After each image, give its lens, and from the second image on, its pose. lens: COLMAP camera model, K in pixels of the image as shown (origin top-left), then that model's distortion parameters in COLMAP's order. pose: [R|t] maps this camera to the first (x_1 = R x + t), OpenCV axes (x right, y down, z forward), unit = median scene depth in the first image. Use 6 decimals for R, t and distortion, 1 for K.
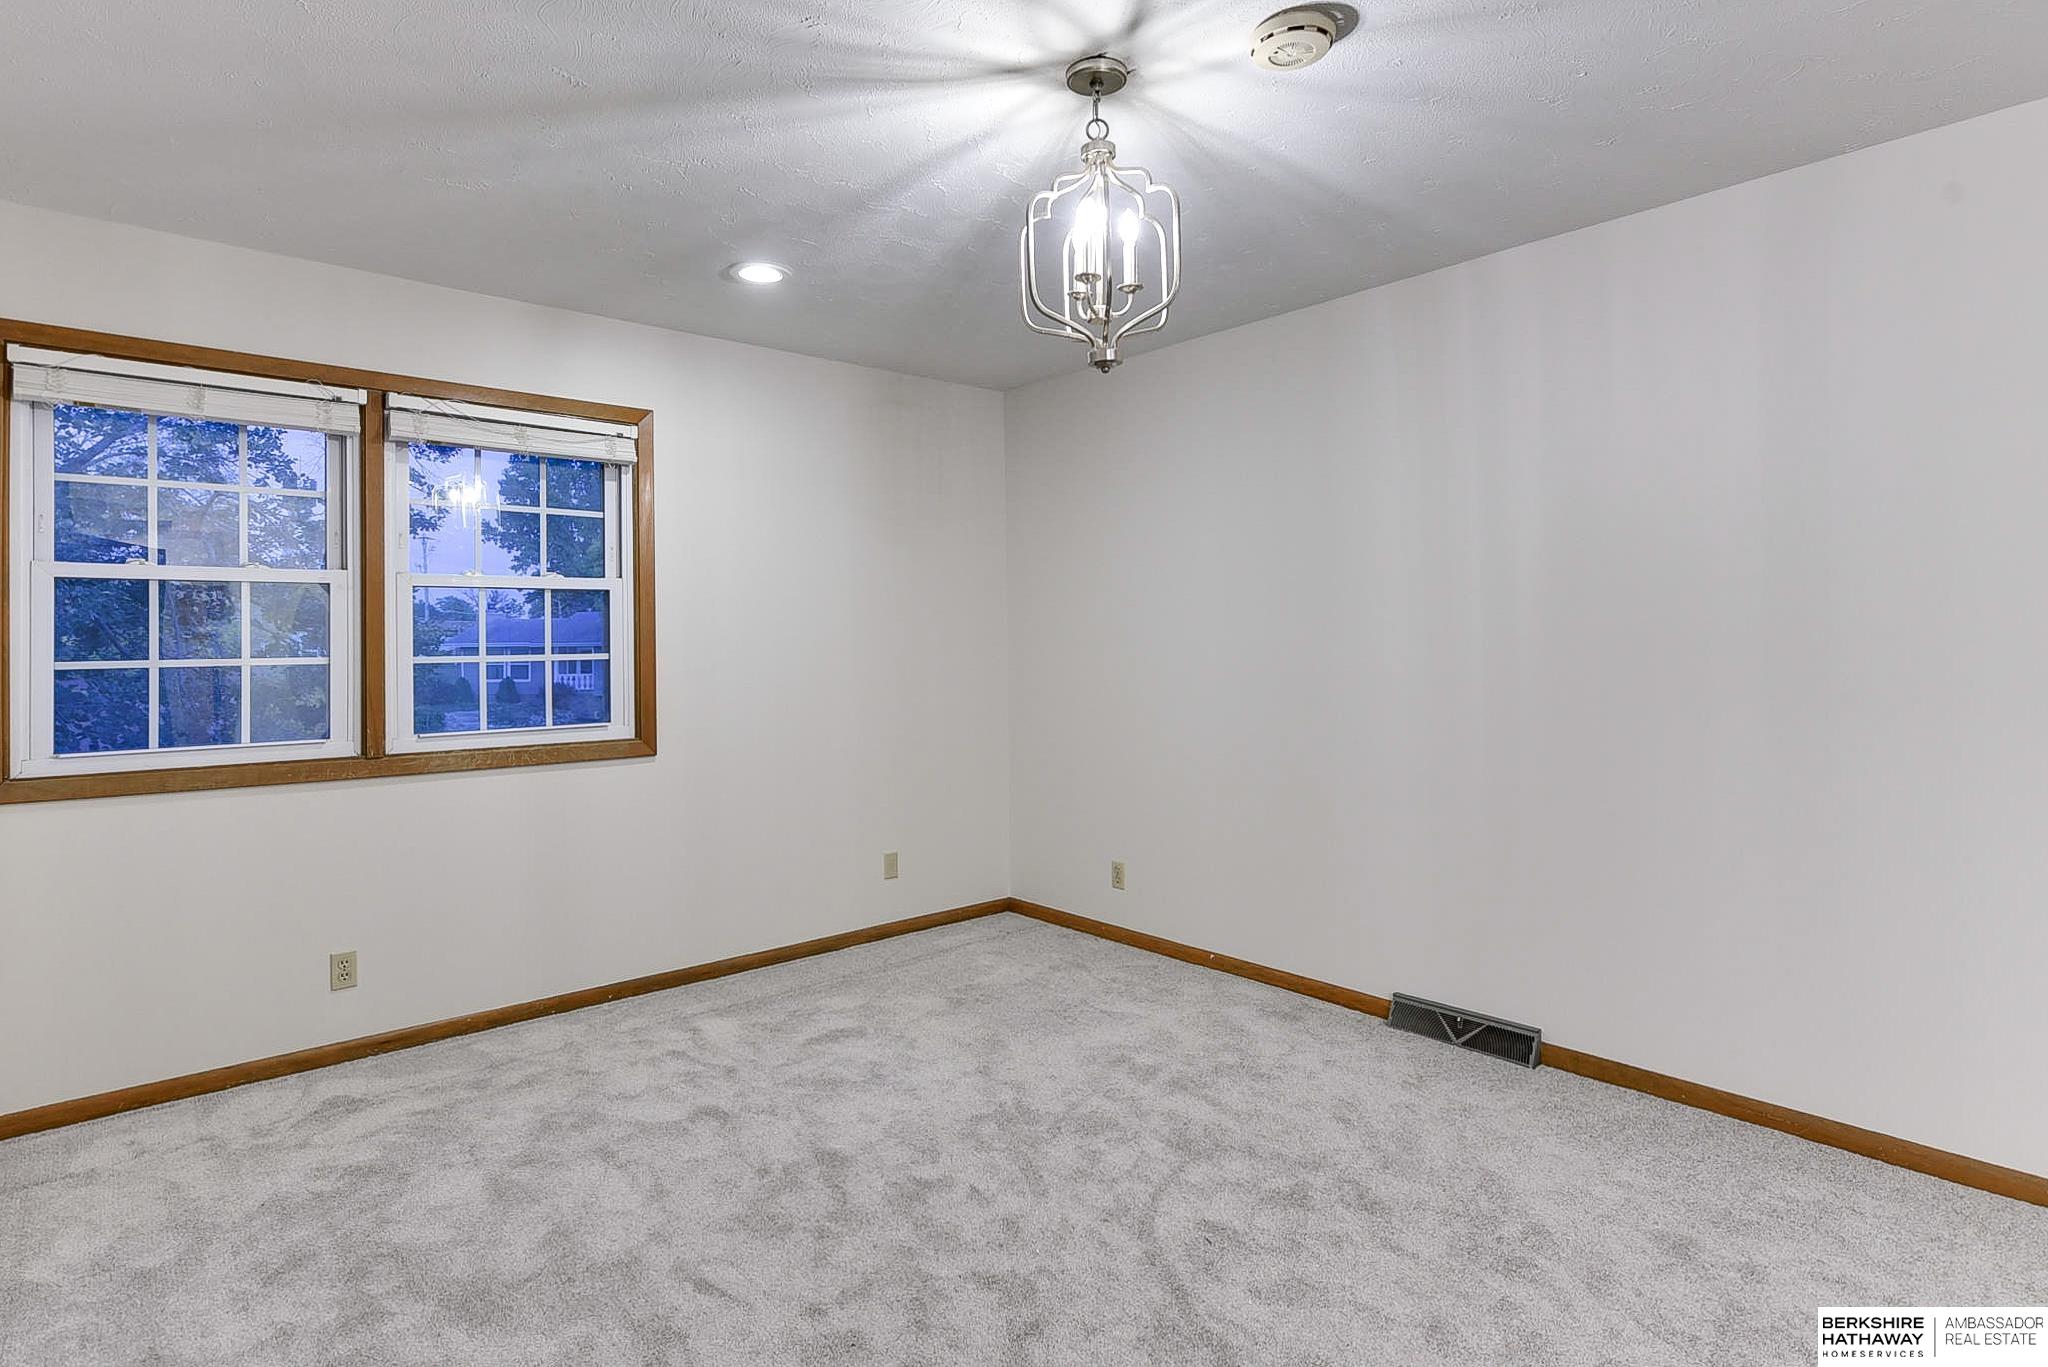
lens RADIAL K [[1040.0, 0, 1017.0], [0, 1040.0, 649.2], [0, 0, 1]] dist [0.002016, -0.002474]
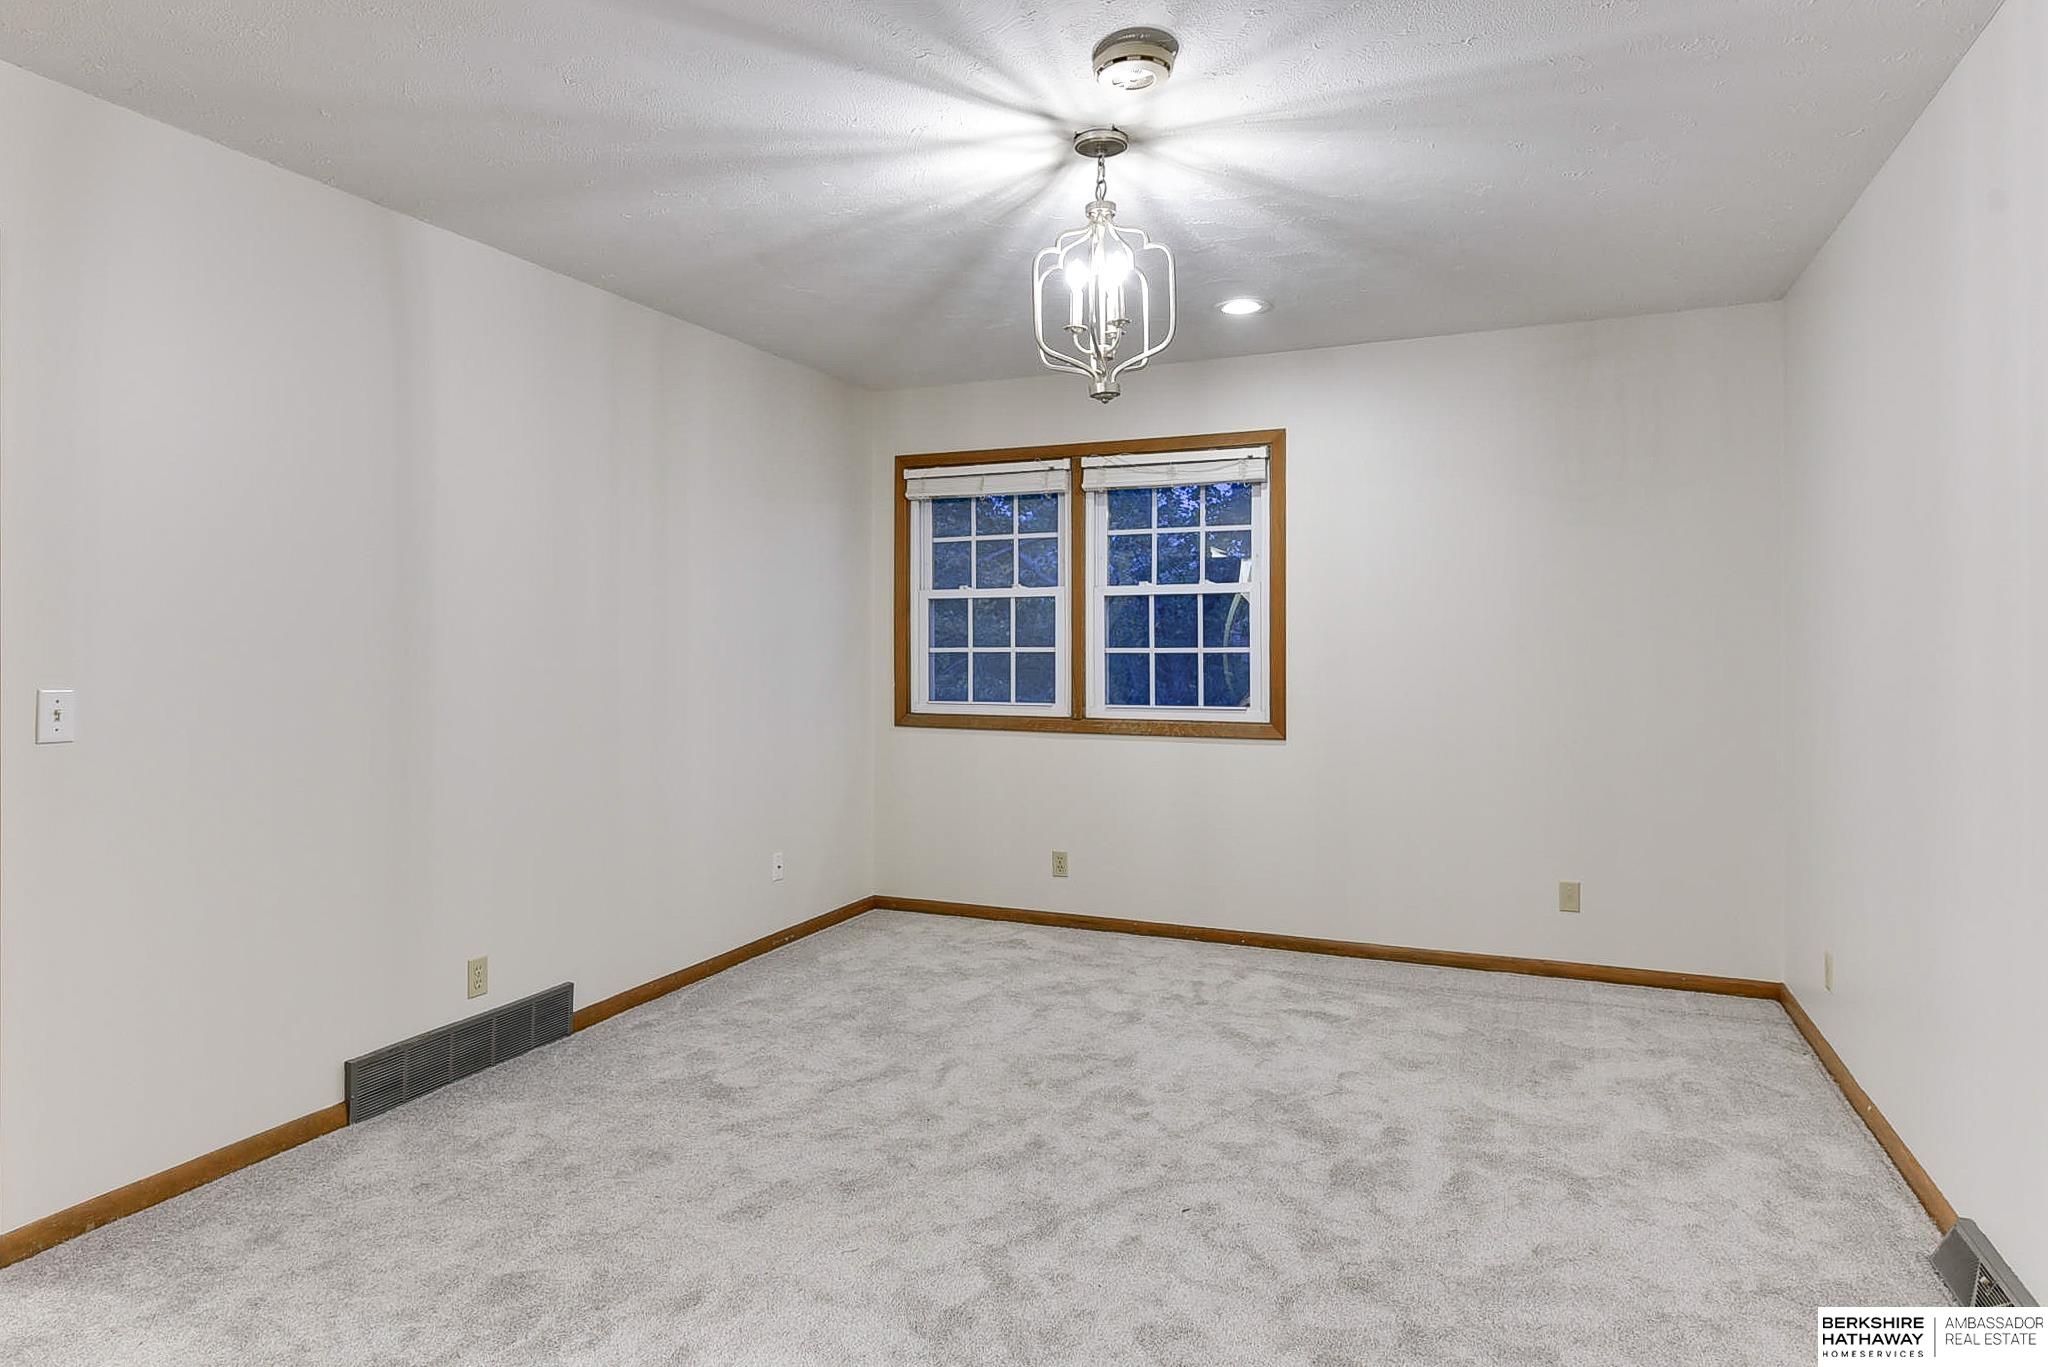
lens RADIAL K [[1157.8, 0, 1010.5], [0, 1157.8, 686.1], [0, 0, 1]] dist [0.005774, -0.000551]
pose [[0.460093, 0.042644, -0.886846, 0.768202], [-0.010632, 0.999039, 0.042523, -0.006559], [0.887807, -0.010135, 0.460104, 0.209830]]
